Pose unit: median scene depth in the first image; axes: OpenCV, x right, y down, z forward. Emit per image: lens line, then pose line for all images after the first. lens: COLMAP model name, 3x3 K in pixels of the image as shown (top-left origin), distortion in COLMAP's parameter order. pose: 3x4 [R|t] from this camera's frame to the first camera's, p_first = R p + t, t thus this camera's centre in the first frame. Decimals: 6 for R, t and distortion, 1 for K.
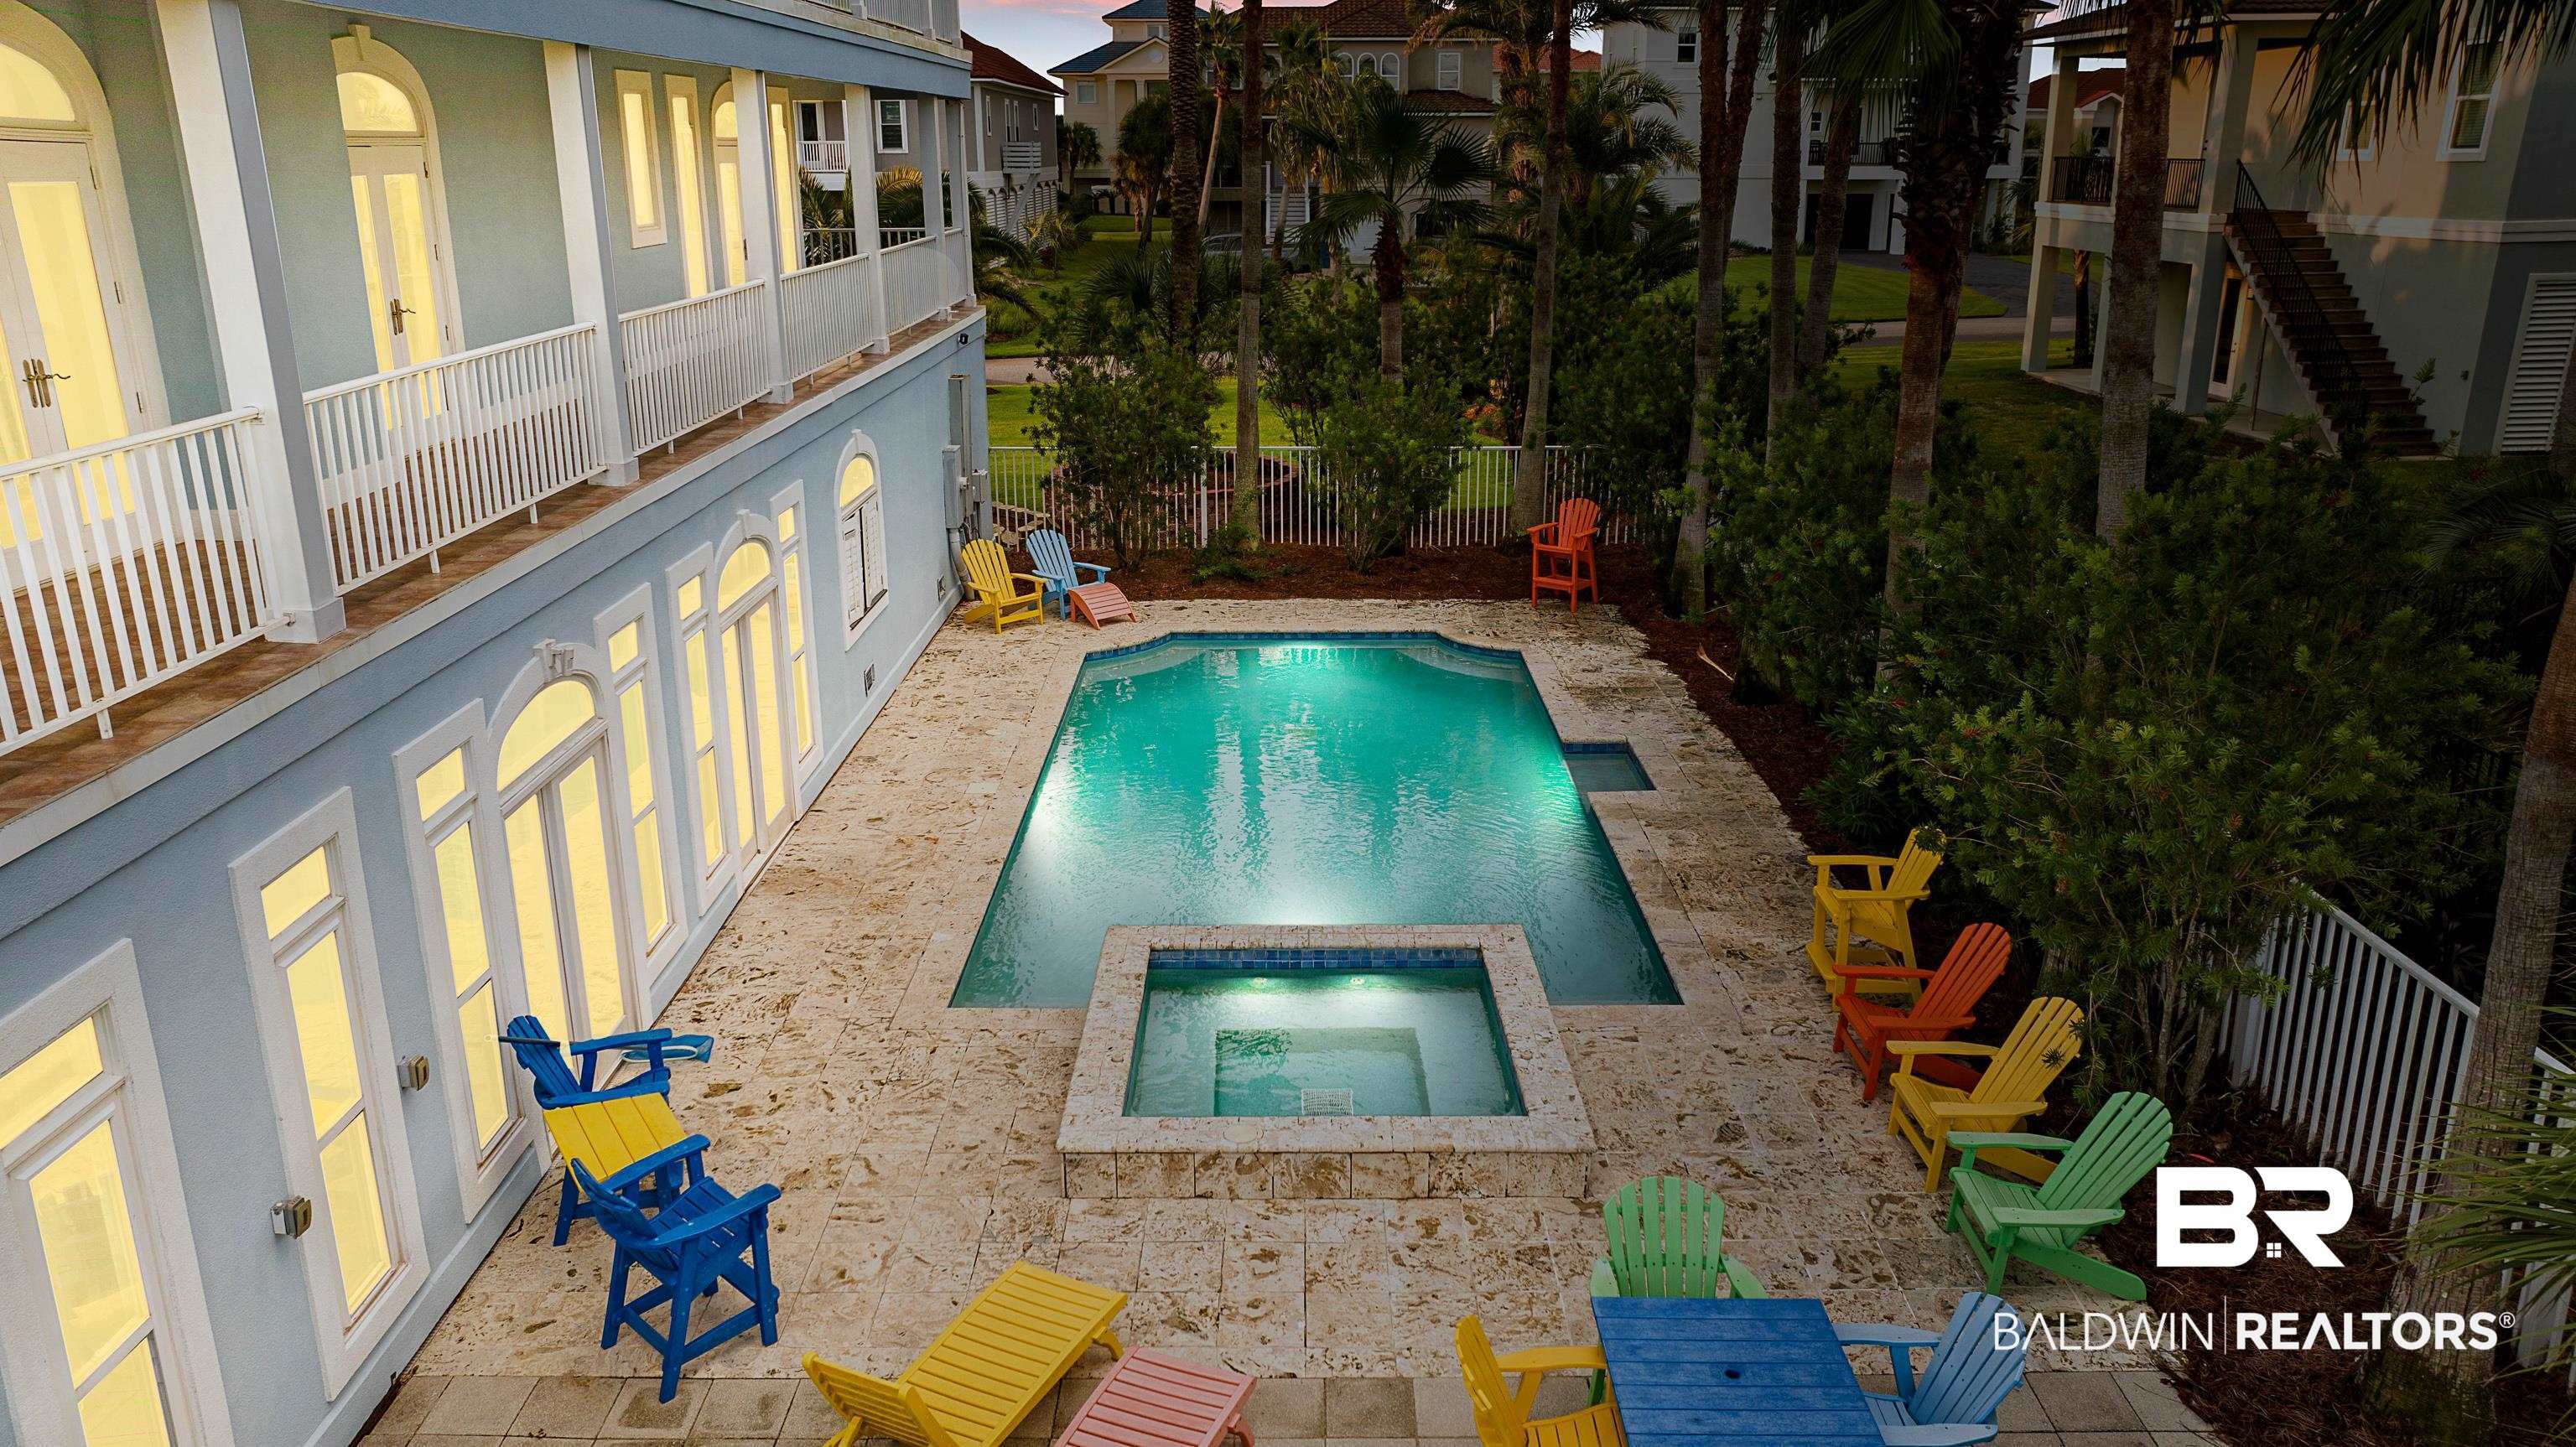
lens RADIAL K [[1818.4, 0, 1288.0], [0, 1818.4, 723.5], [0, 0, 1]] dist [0.181566, -0.000126]
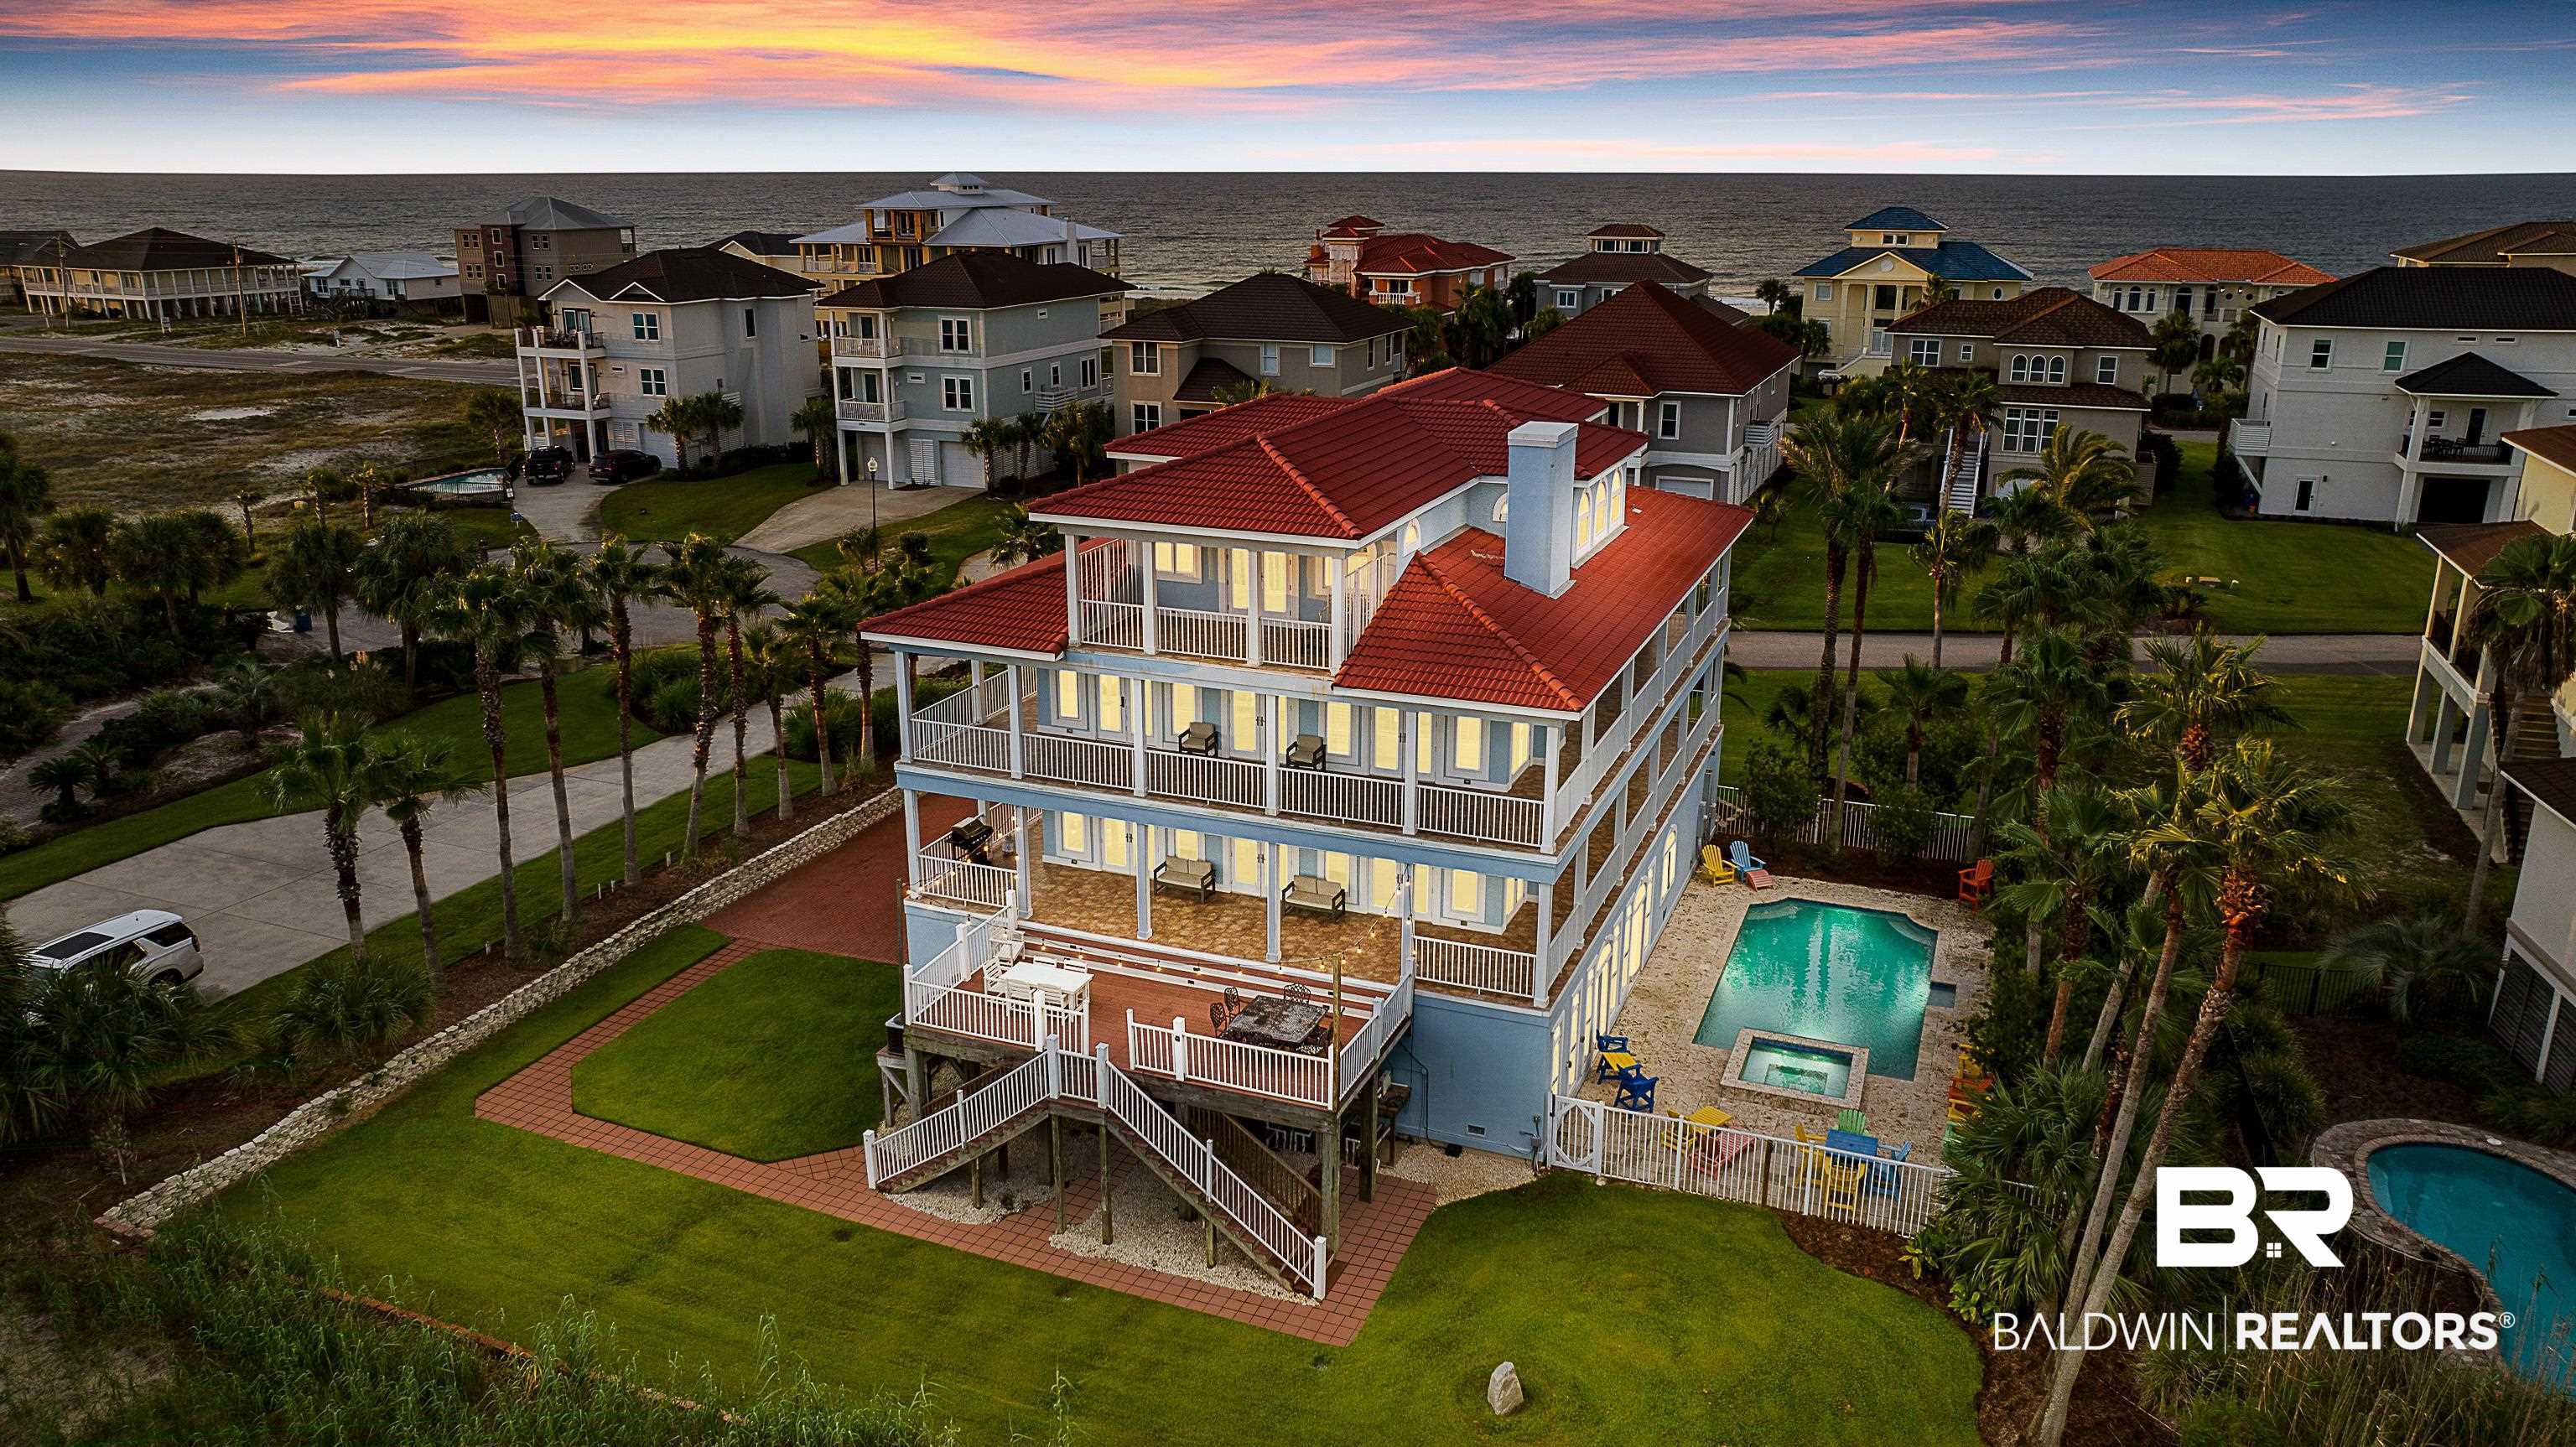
lens RADIAL K [[1797.9, 0, 1288.0], [0, 1797.9, 723.5], [0, 0, 1]] dist [-0.057177, -0.000885]
pose [[0.924818, 0.112264, -0.363466, 0.179876], [-0.115951, 0.993186, 0.011735, -0.265037], [0.362307, 0.031292, 0.931533, -1.629294]]
